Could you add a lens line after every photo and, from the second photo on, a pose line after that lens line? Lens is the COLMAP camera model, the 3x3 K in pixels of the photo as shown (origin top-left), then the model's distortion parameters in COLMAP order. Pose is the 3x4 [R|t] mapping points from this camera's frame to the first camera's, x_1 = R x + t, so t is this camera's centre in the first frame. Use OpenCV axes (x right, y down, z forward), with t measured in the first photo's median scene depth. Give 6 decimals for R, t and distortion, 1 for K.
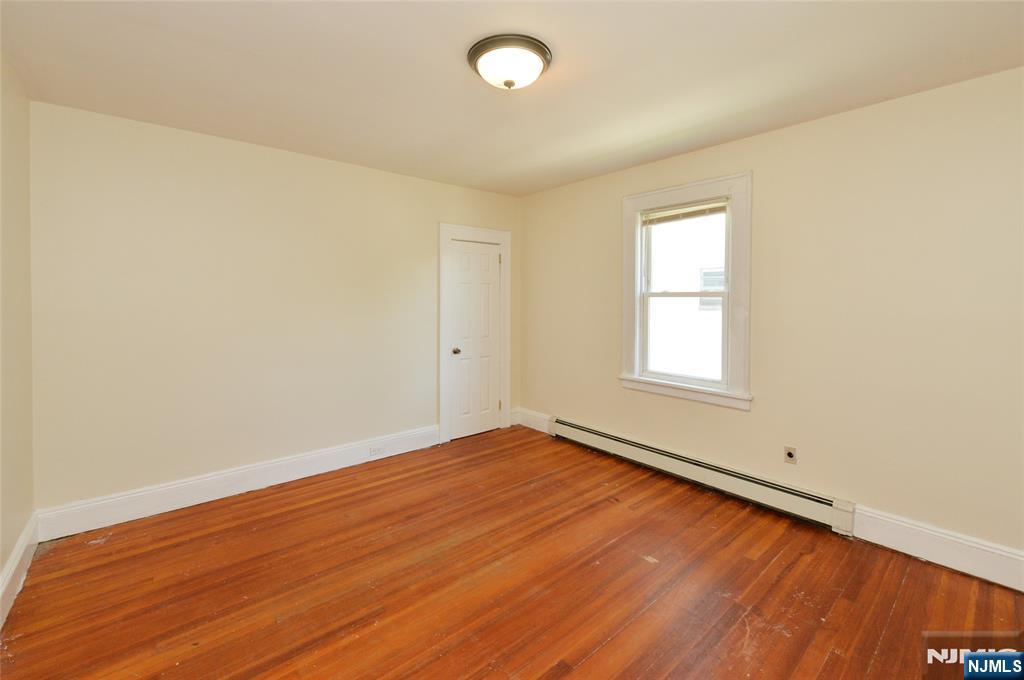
lens RADIAL K [[422.3, 0, 511.4], [0, 422.3, 294.5], [0, 0, 1]] dist [-0.001240, -0.000501]
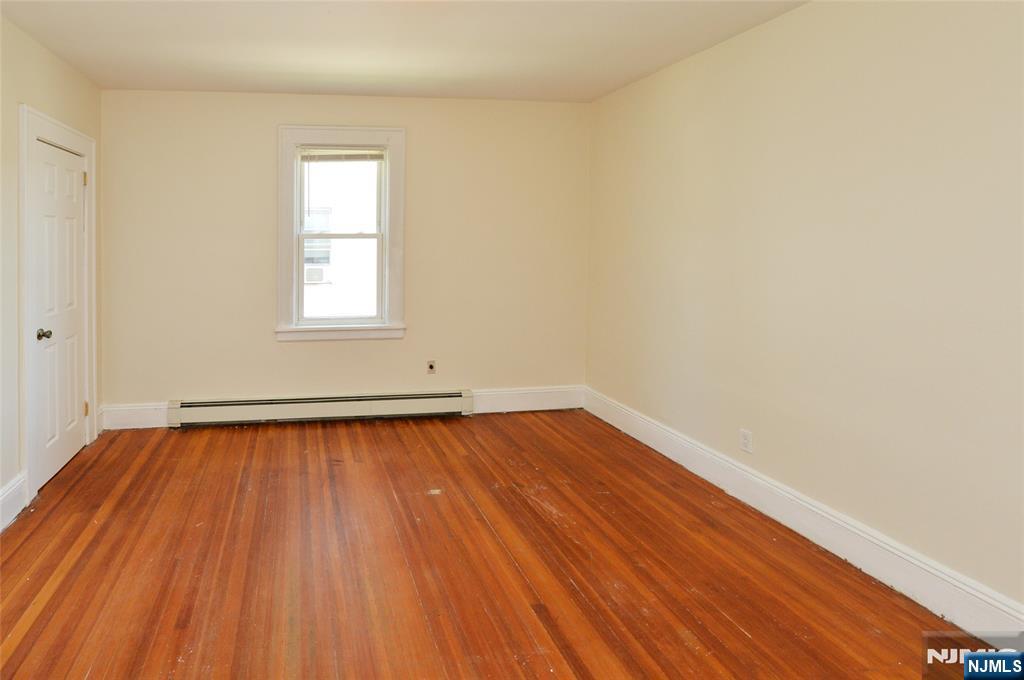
lens RADIAL K [[409.6, 0, 511.7], [0, 409.6, 240.5], [0, 0, 1]] dist [0.000503, 0.000024]
pose [[0.565767, -0.005926, 0.824544, -0.185214], [-0.002651, 0.999956, 0.009006, 0.000571], [-0.824561, -0.007281, 0.565726, 0.133857]]
